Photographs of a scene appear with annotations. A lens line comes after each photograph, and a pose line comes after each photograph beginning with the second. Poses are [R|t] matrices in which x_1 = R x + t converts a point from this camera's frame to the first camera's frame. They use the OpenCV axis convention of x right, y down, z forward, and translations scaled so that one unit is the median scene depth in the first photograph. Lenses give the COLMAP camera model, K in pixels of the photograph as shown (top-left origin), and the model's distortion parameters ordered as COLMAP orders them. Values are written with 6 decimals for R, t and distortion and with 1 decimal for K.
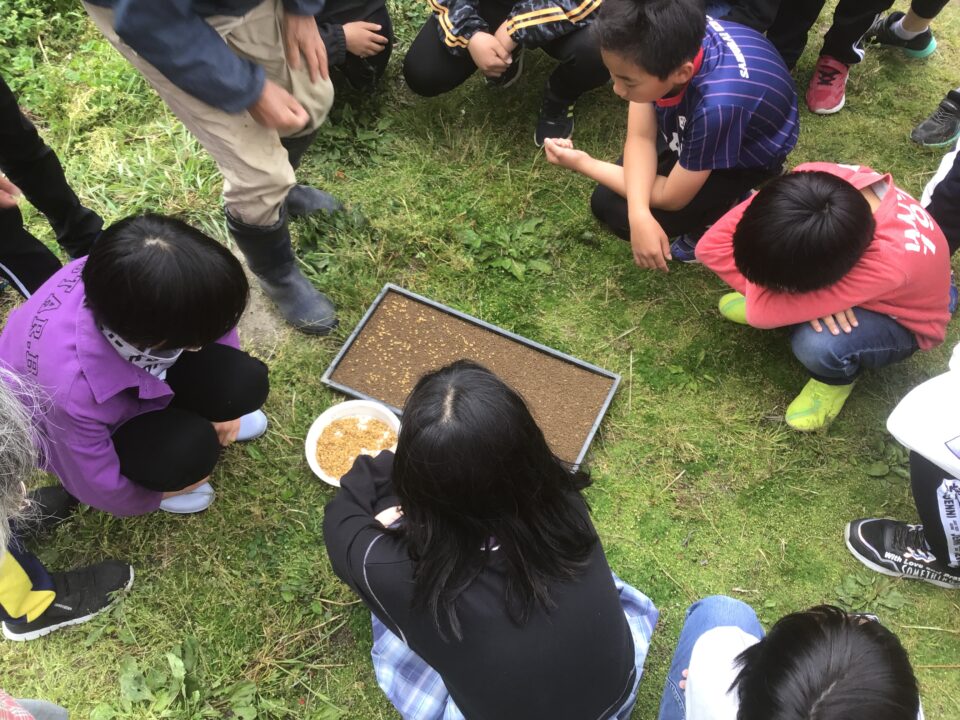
lens RADIAL K [[855.6, 0, 480.0], [0, 855.6, 360.0], [0, 0, 1]] dist [0.011178, 0.005285]
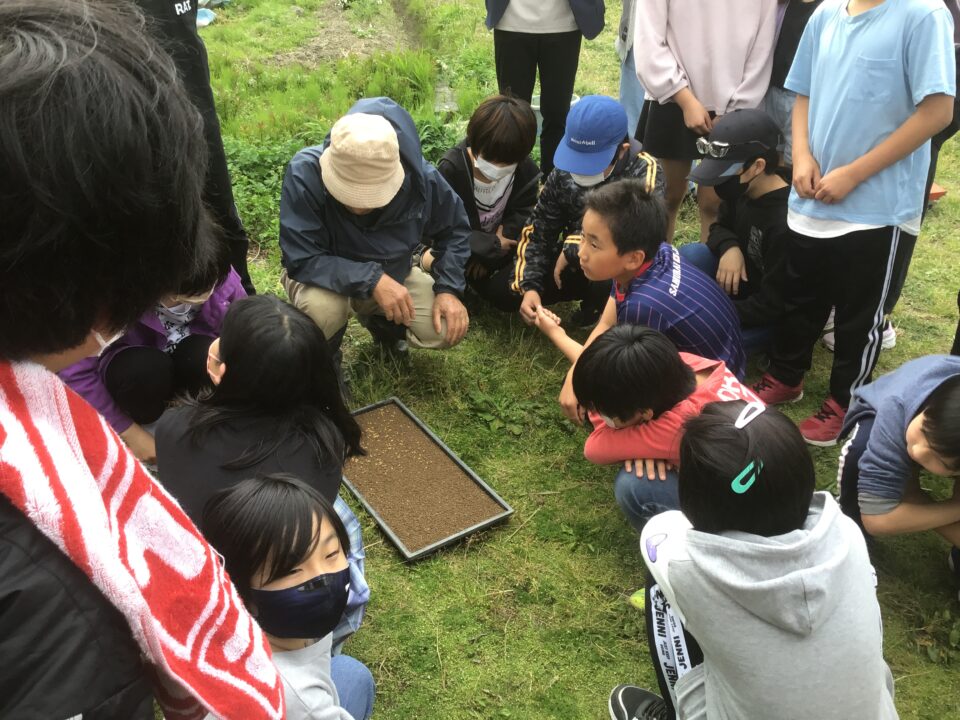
lens RADIAL K [[855.6, 0, 480.0], [0, 855.6, 360.0], [0, 0, 1]] dist [0.011178, 0.005285]
pose [[0.865375, 0.272960, -0.420262, 0.606326], [-0.430835, 0.833573, -0.345741, 0.290988], [0.255946, 0.480259, 0.838954, -0.054609]]
